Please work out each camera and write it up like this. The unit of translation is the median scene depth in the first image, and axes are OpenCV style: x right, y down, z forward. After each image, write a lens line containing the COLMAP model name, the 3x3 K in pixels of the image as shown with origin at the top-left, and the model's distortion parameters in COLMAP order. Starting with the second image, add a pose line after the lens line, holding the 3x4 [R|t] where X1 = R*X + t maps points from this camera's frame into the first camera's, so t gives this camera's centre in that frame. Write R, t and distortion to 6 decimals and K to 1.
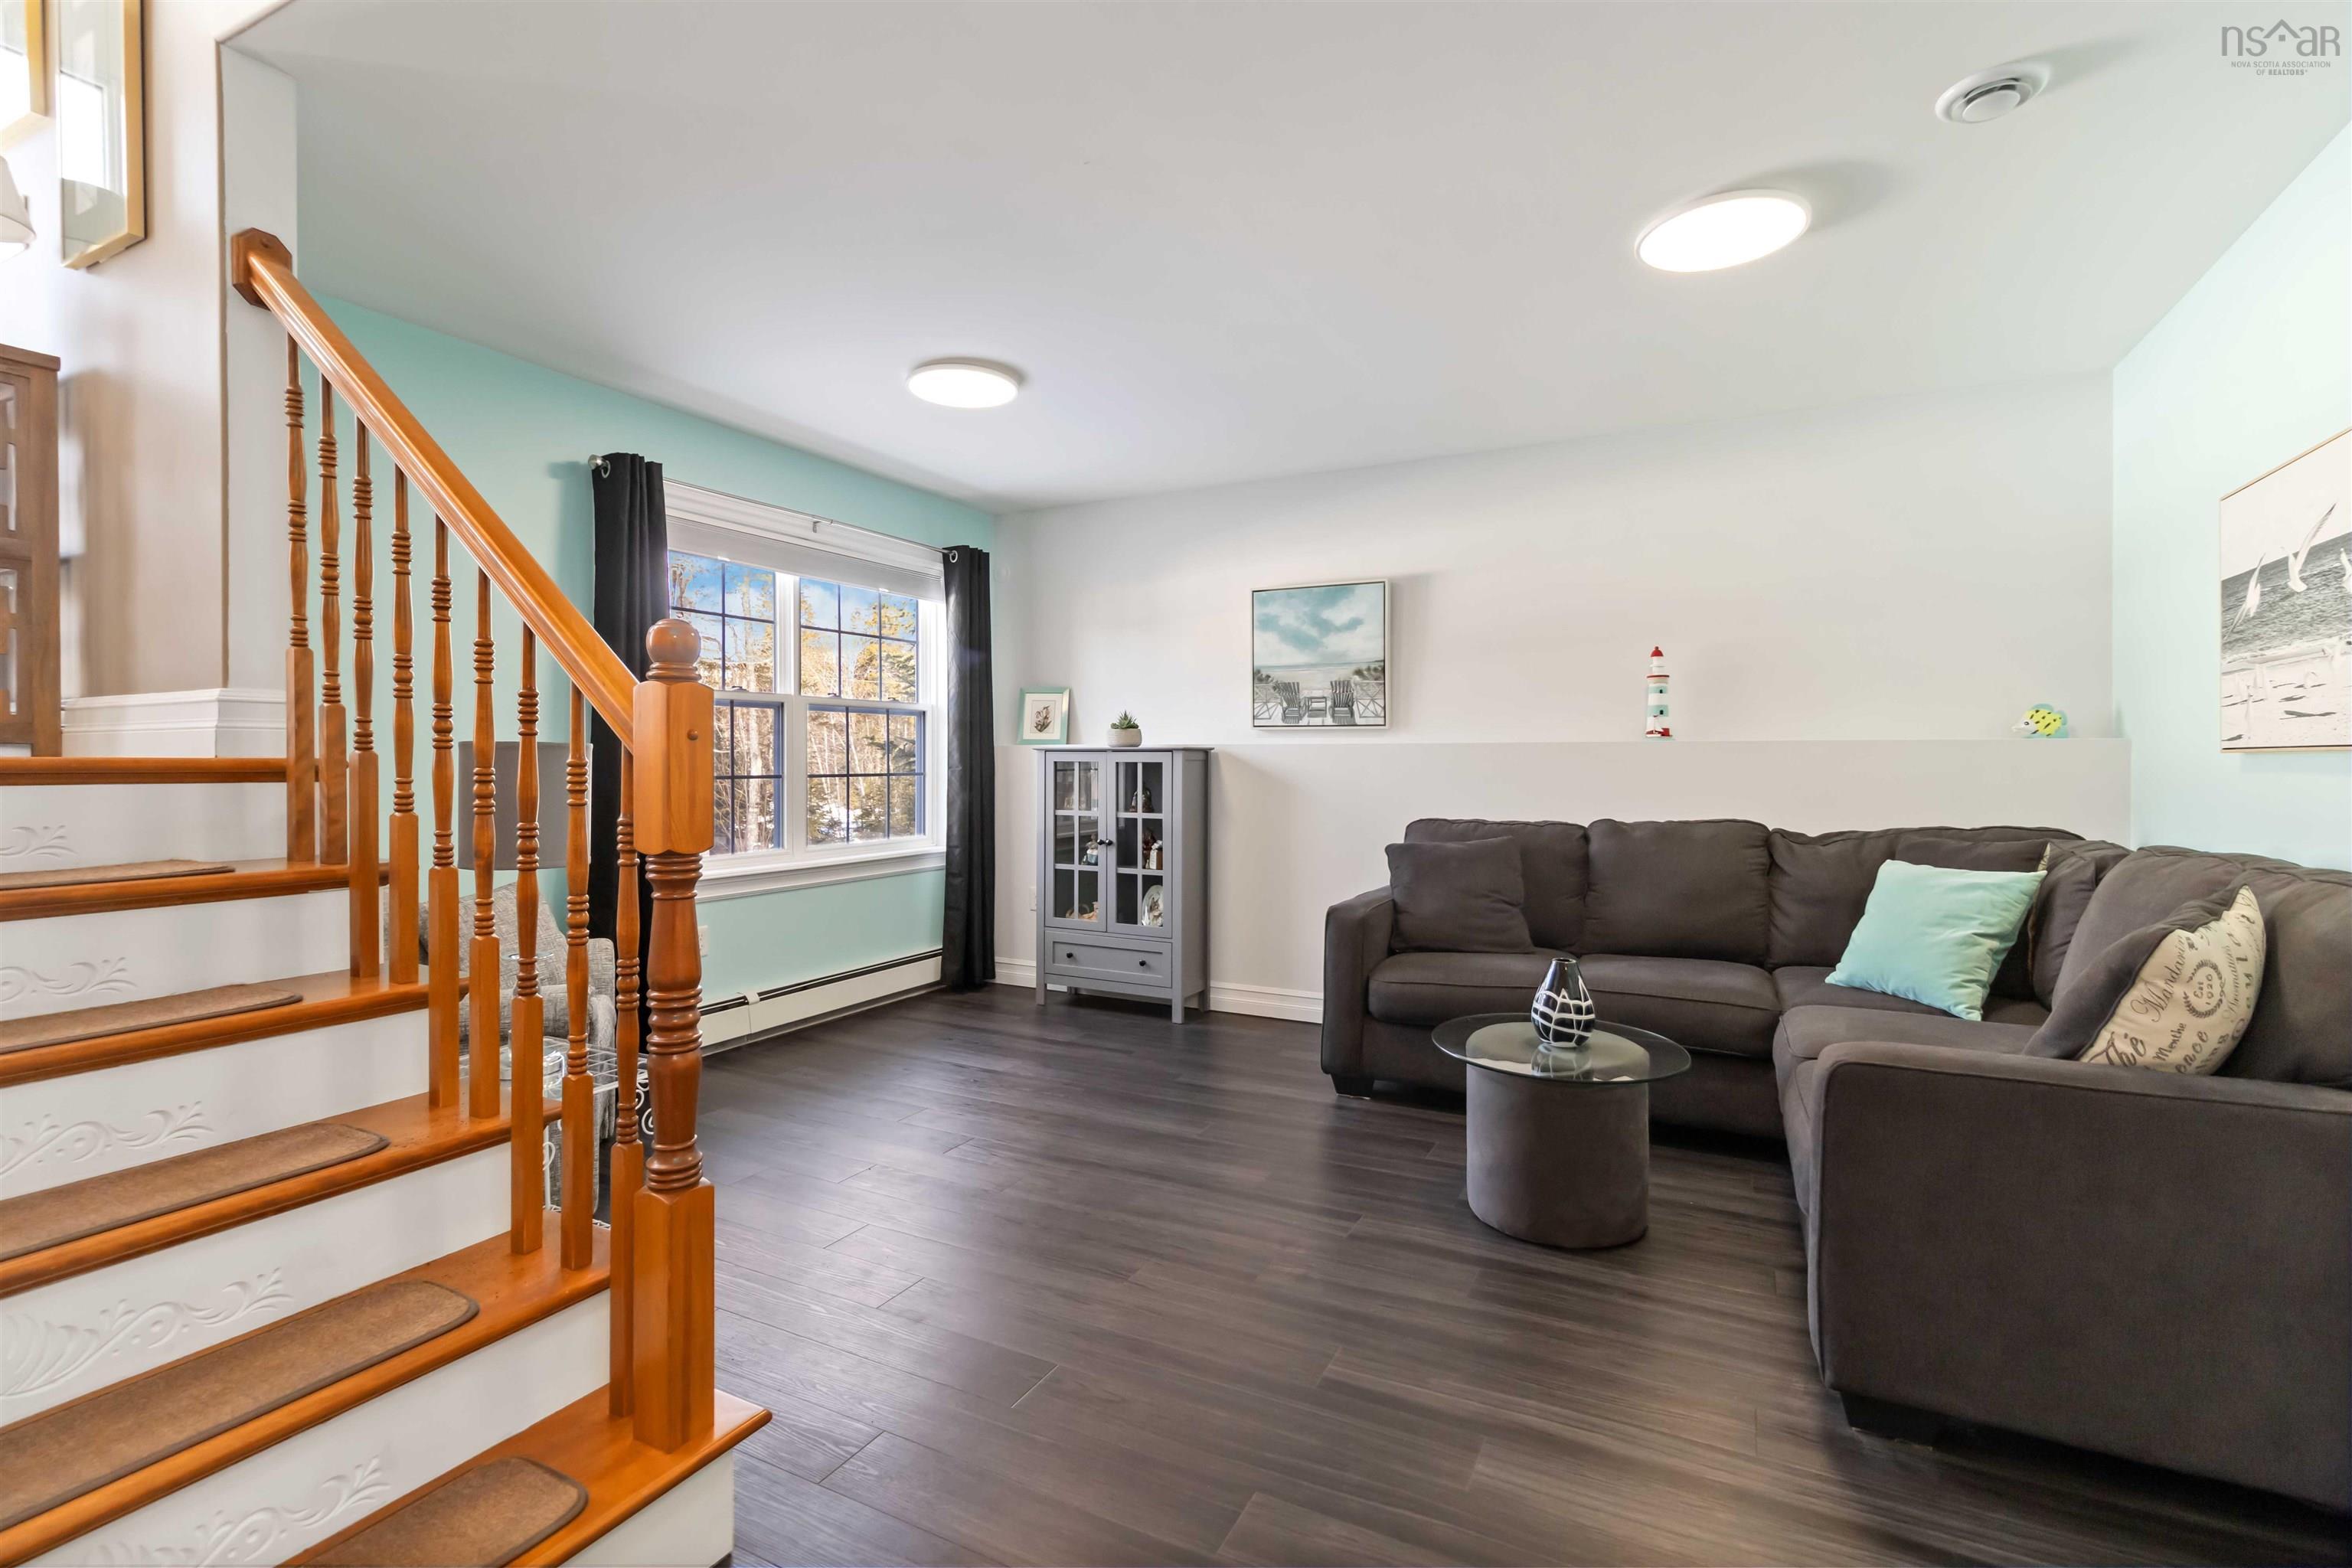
lens RADIAL K [[1077.0, 0, 1177.6], [0, 1077.0, 766.1], [0, 0, 1]] dist [0.004509, -0.000481]
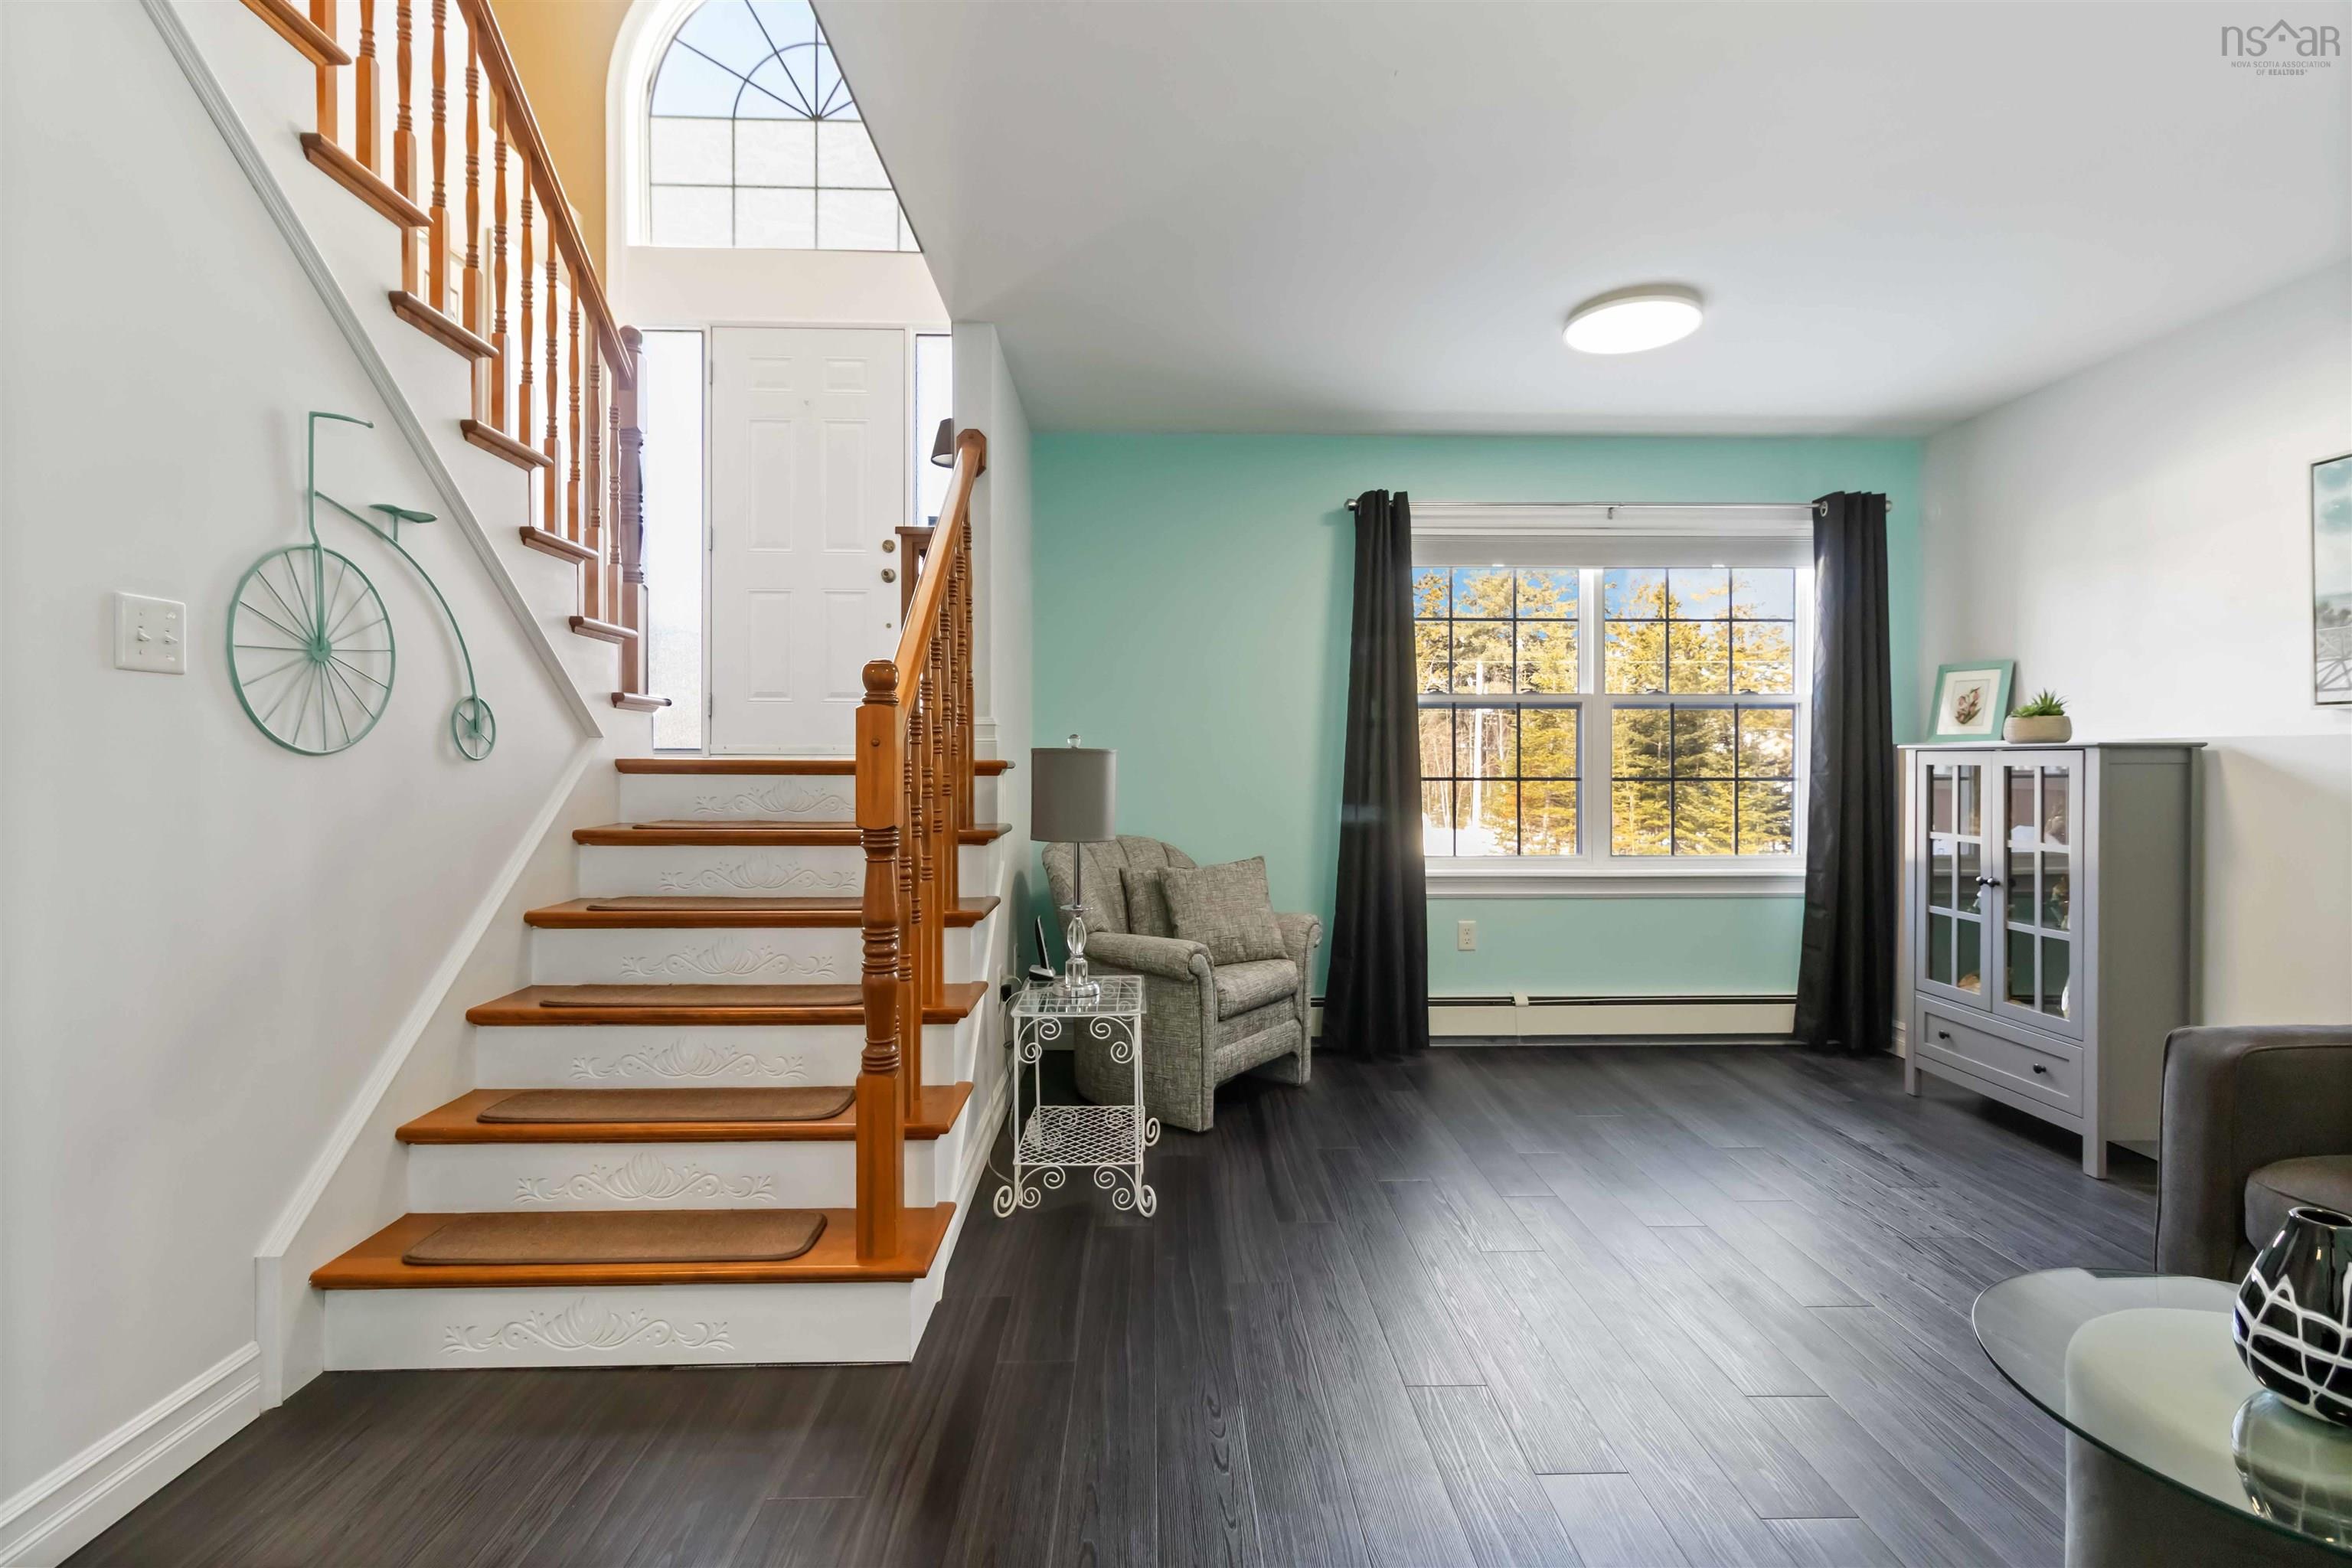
lens RADIAL K [[1077.0, 0, 1177.6], [0, 1077.0, 766.1], [0, 0, 1]] dist [0.004509, -0.000481]
pose [[0.483853, 0.003112, -0.875144, 0.279548], [-0.006210, 0.999981, 0.000122, -0.000426], [0.875127, 0.005375, 0.483863, 0.202873]]
